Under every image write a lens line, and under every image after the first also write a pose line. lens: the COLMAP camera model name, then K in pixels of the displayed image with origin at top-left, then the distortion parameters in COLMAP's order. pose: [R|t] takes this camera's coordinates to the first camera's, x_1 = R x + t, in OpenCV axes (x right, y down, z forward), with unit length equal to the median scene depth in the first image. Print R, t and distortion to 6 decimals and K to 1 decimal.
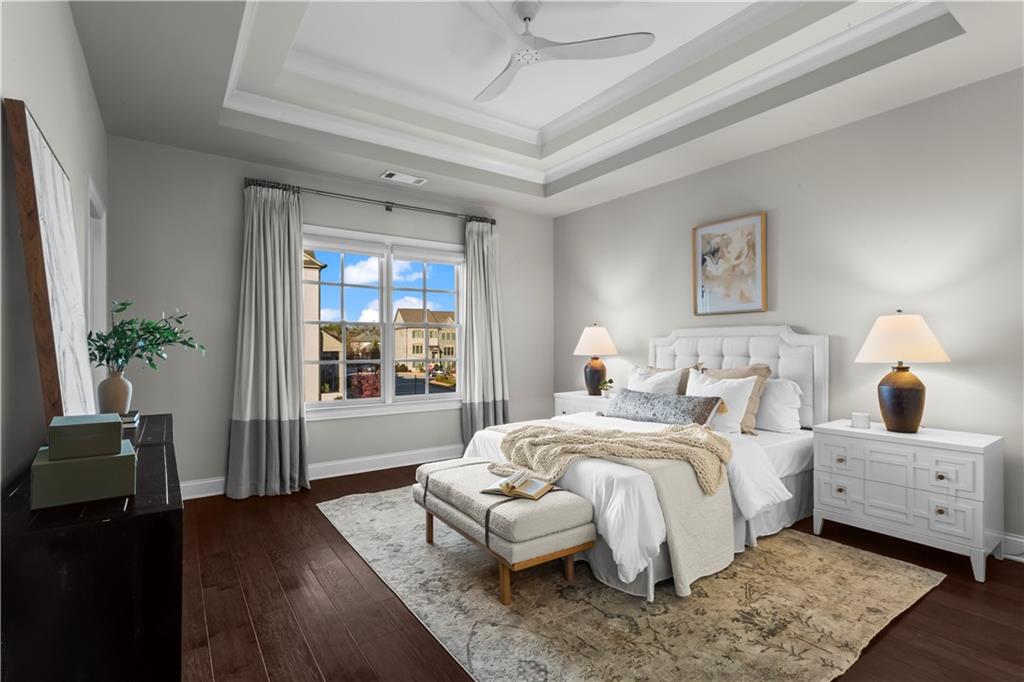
lens RADIAL K [[490.5, 0, 516.1], [0, 490.5, 345.4], [0, 0, 1]] dist [-0.002904, -0.000132]
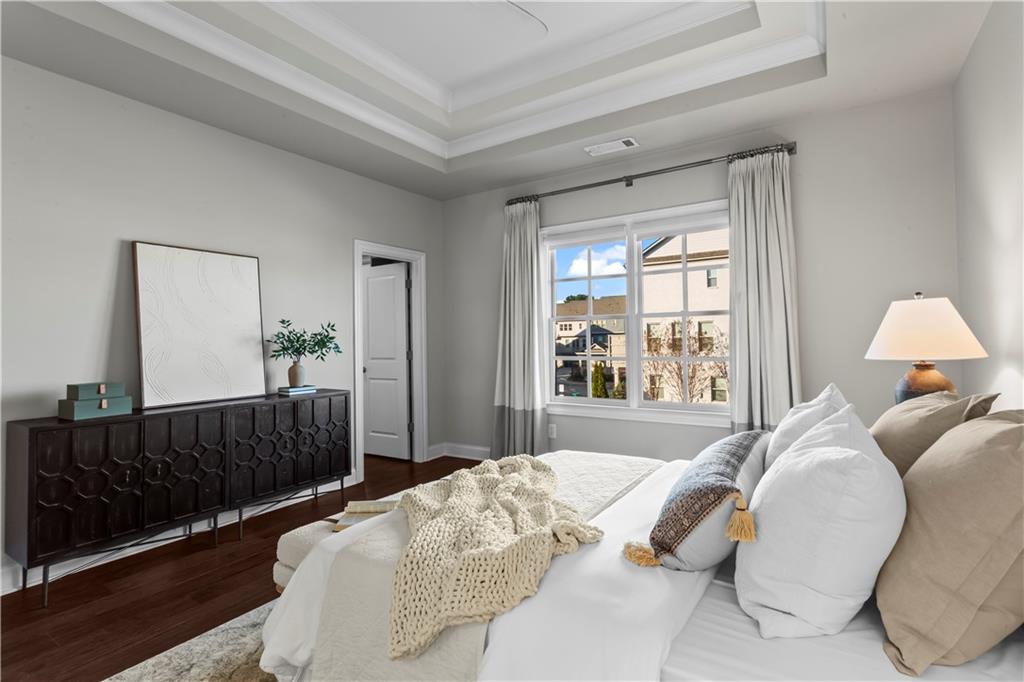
lens RADIAL K [[490.5, 0, 512.7], [0, 490.5, 340.6], [0, 0, 1]] dist [-0.002904, -0.000132]
pose [[0.351429, 0.001913, -0.936212, 0.497405], [0.009813, 0.999935, 0.005727, -0.005748], [0.936163, -0.011200, 0.351388, 0.505849]]
